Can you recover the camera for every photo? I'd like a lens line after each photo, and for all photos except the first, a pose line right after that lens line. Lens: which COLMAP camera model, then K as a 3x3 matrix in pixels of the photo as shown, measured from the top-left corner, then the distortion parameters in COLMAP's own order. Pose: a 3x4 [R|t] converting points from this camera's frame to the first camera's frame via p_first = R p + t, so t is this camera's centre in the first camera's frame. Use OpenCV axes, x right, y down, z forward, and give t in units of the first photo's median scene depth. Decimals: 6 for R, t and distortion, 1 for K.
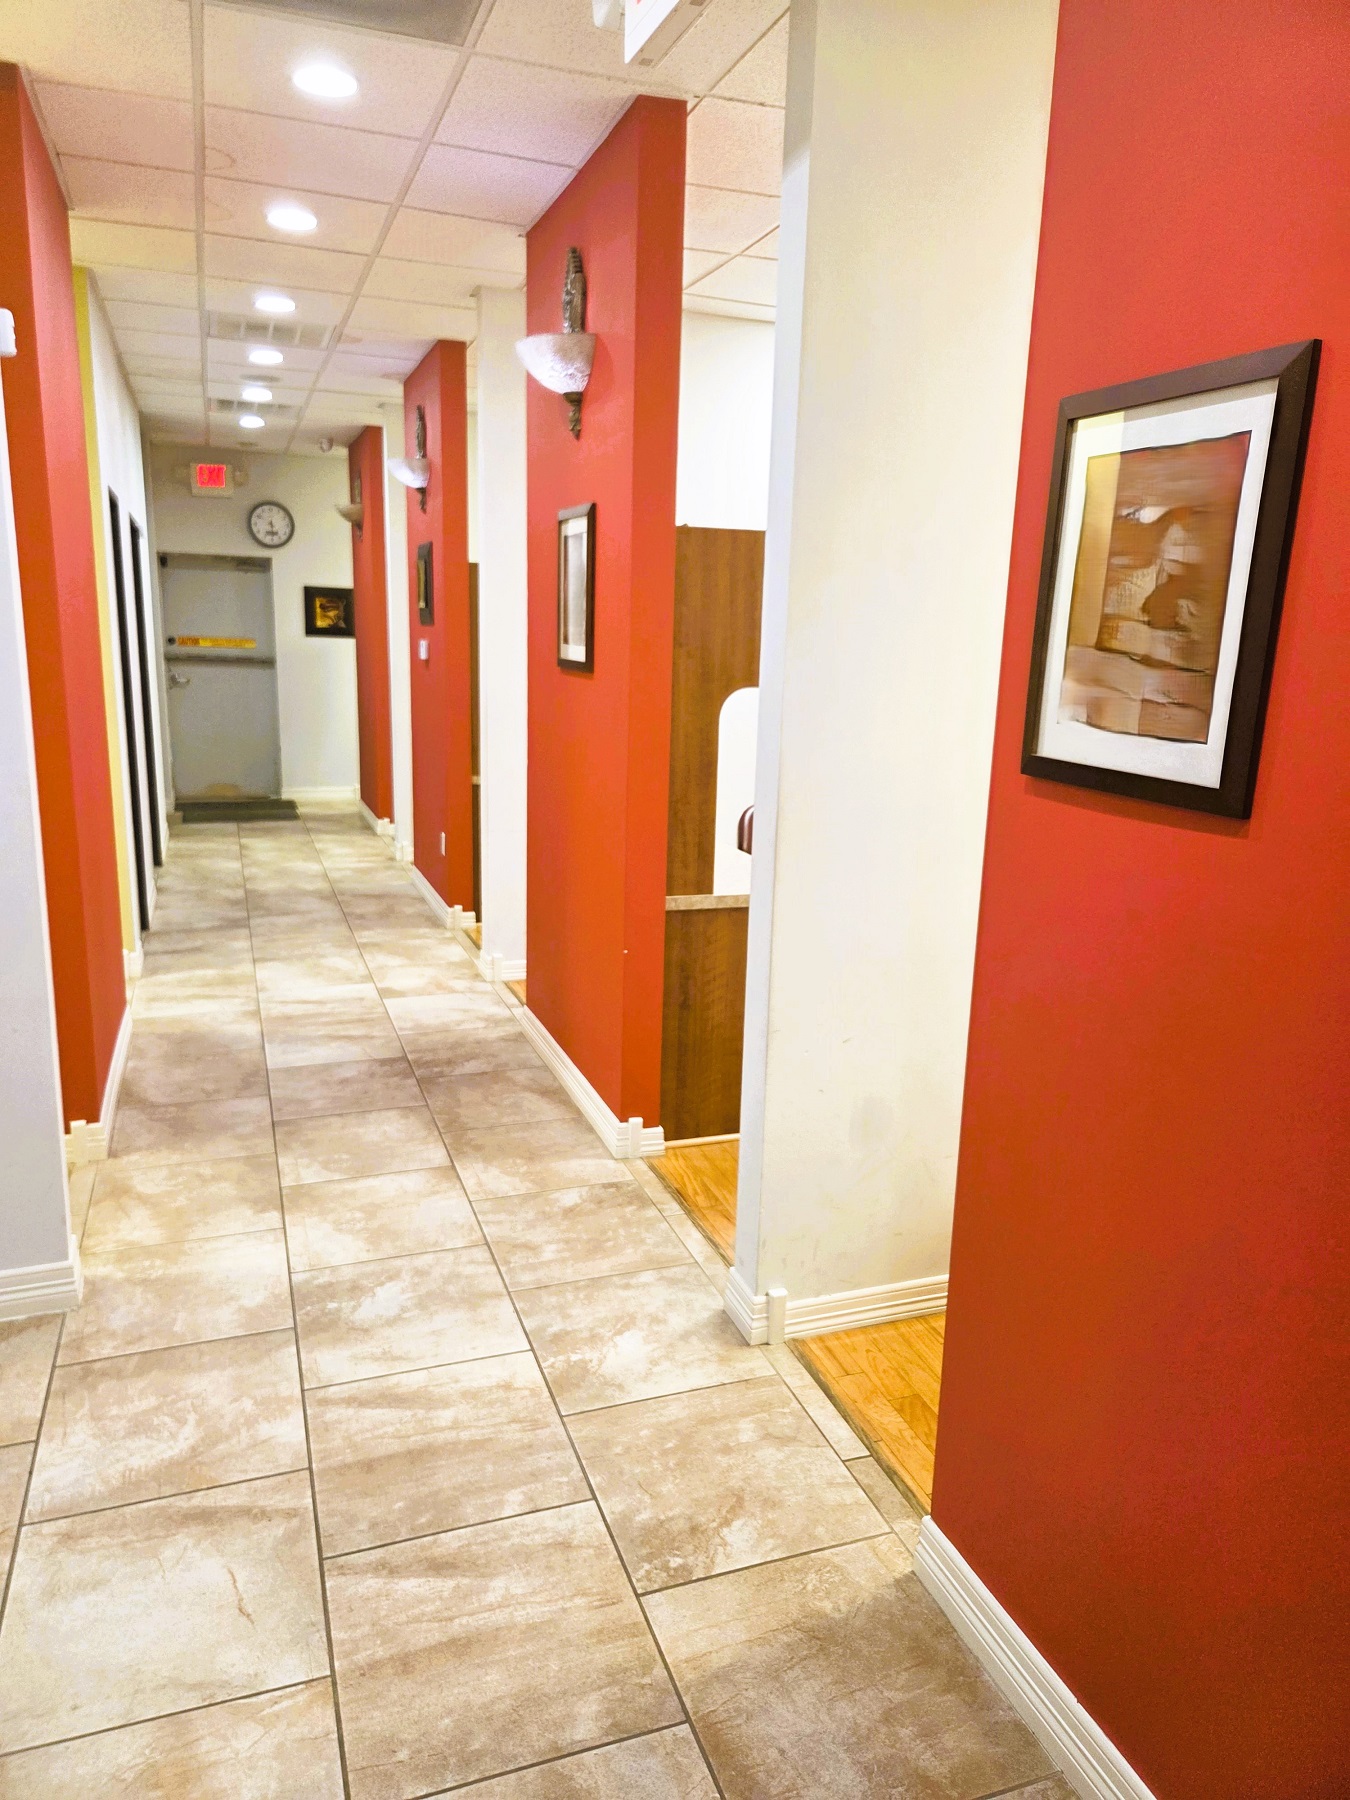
lens RADIAL K [[1229.0, 0, 671.3], [0, 1229.0, 901.2], [0, 0, 1]] dist [0.050870, -0.014872]
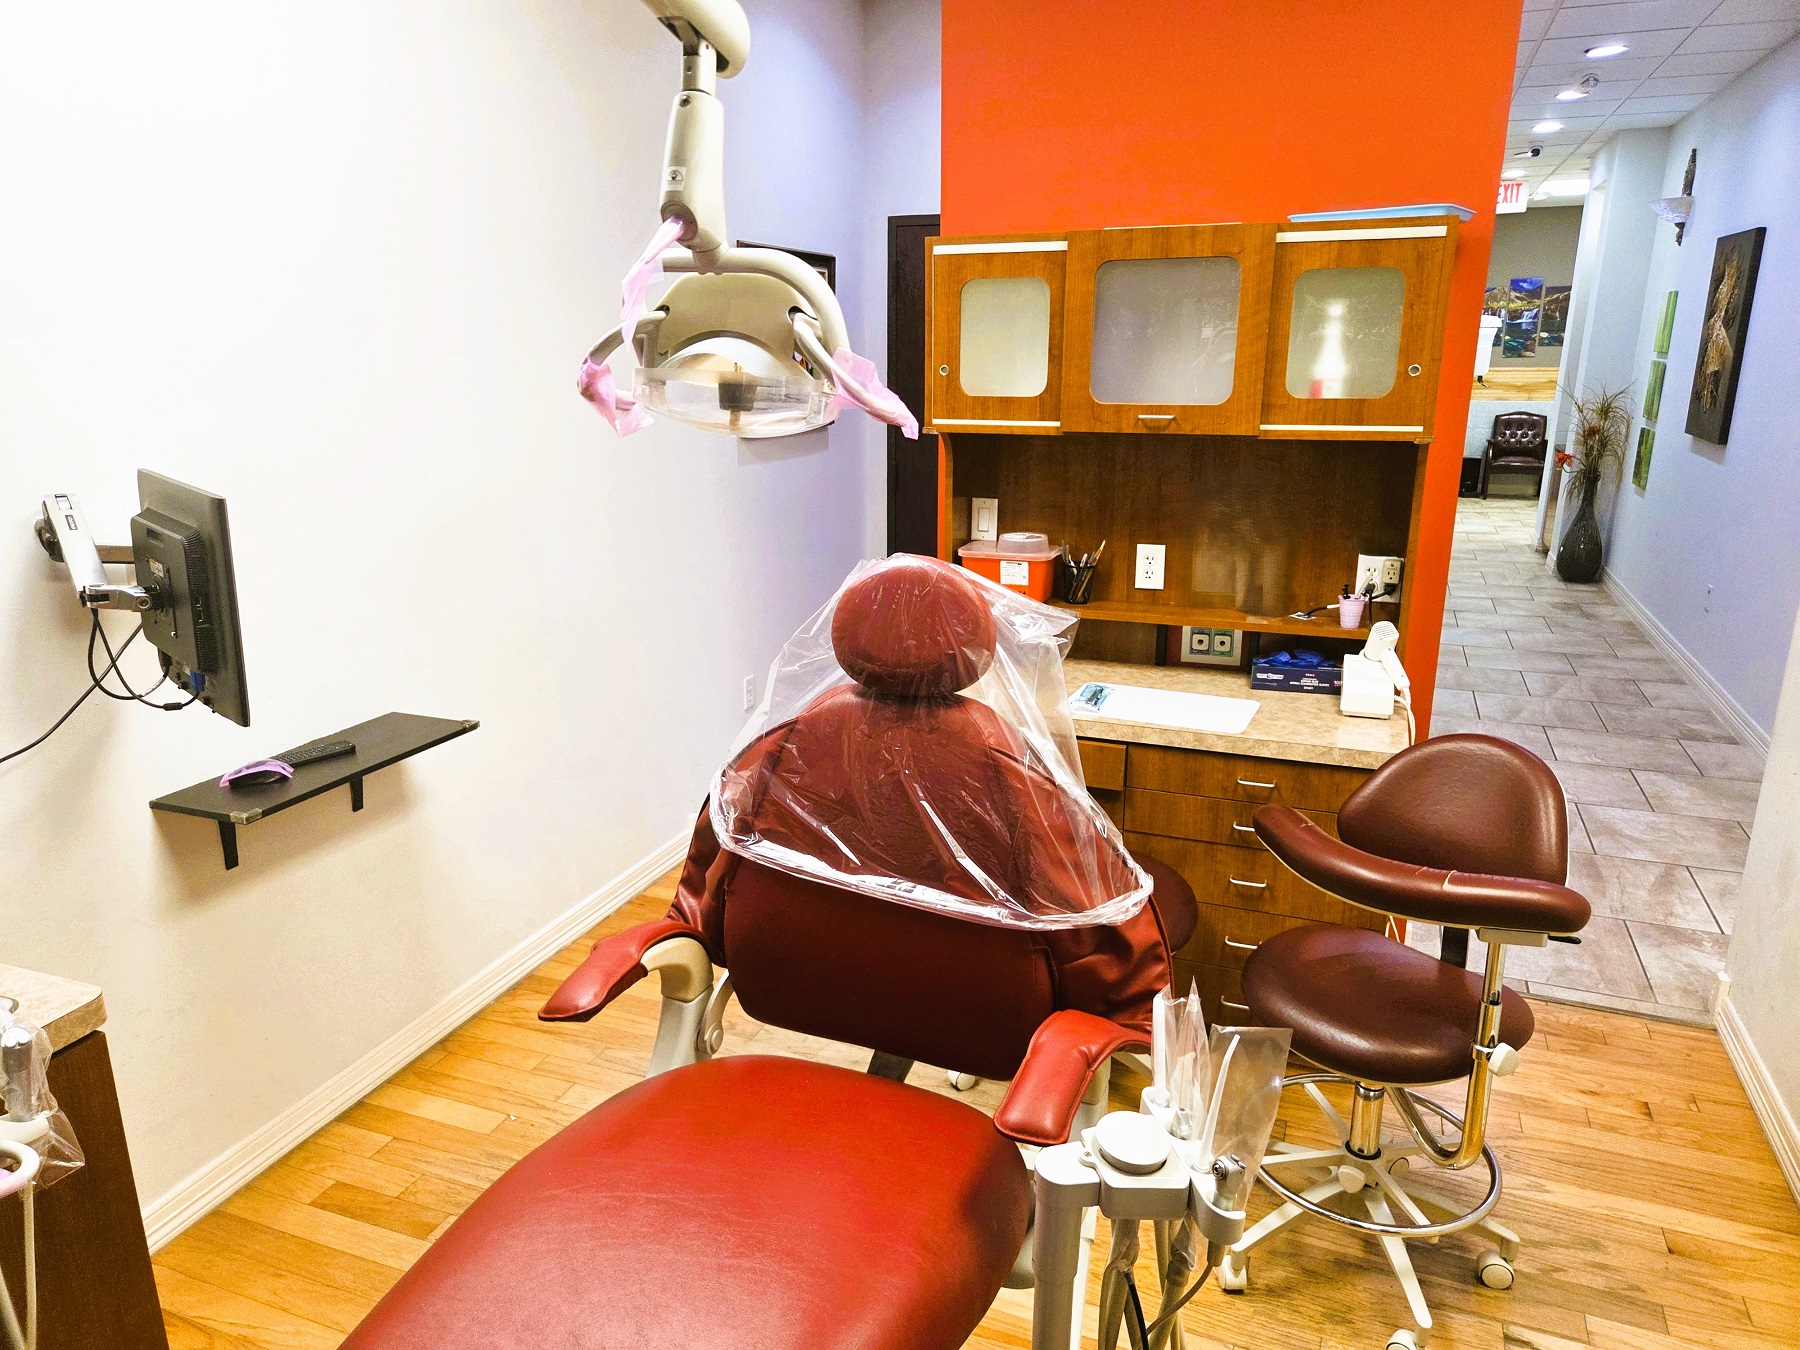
lens RADIAL K [[1229.0, 0, 898.7], [0, 1229.0, 670.0], [0, 0, 1]] dist [0.050870, -0.014872]
pose [[-0.659790, 0.159401, -0.734349, 1.421419], [-0.186955, 0.911695, 0.365870, -0.203970], [0.727822, 0.378687, -0.571727, 1.081059]]
